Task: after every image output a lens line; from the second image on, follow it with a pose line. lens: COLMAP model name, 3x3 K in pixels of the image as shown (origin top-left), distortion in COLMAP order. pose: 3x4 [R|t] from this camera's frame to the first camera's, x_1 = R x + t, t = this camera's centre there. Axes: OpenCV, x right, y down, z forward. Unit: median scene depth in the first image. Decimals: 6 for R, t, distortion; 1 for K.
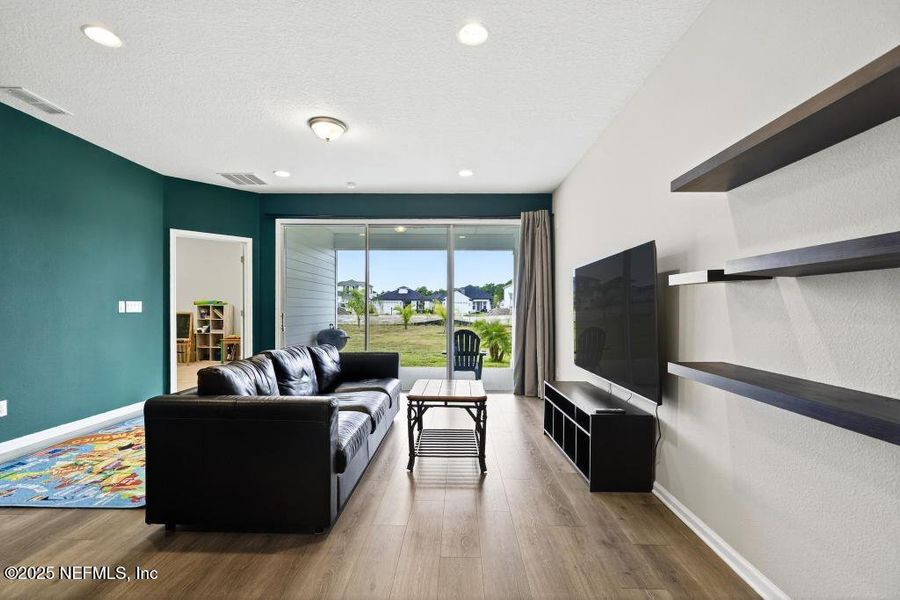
lens RADIAL K [[415.0, 0, 449.1], [0, 415.0, 296.9], [0, 0, 1]] dist [-0.001489, -0.000344]
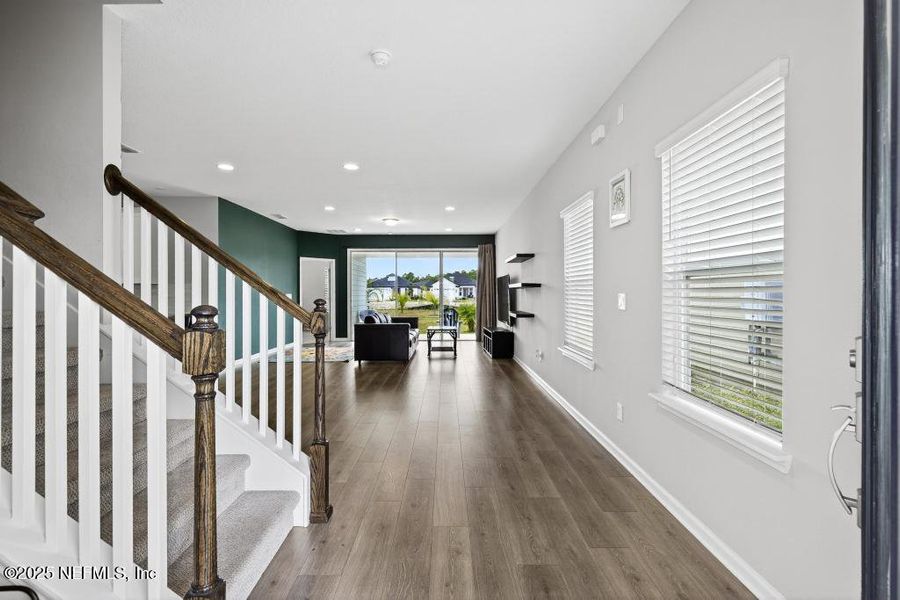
lens RADIAL K [[415.0, 0, 449.1], [0, 415.0, 296.9], [0, 0, 1]] dist [-0.001489, -0.000344]
pose [[0.999496, -0.011098, 0.029730, -0.018382], [0.010111, 0.999400, 0.033133, -0.028250], [-0.030080, -0.032816, 0.999009, -0.877789]]
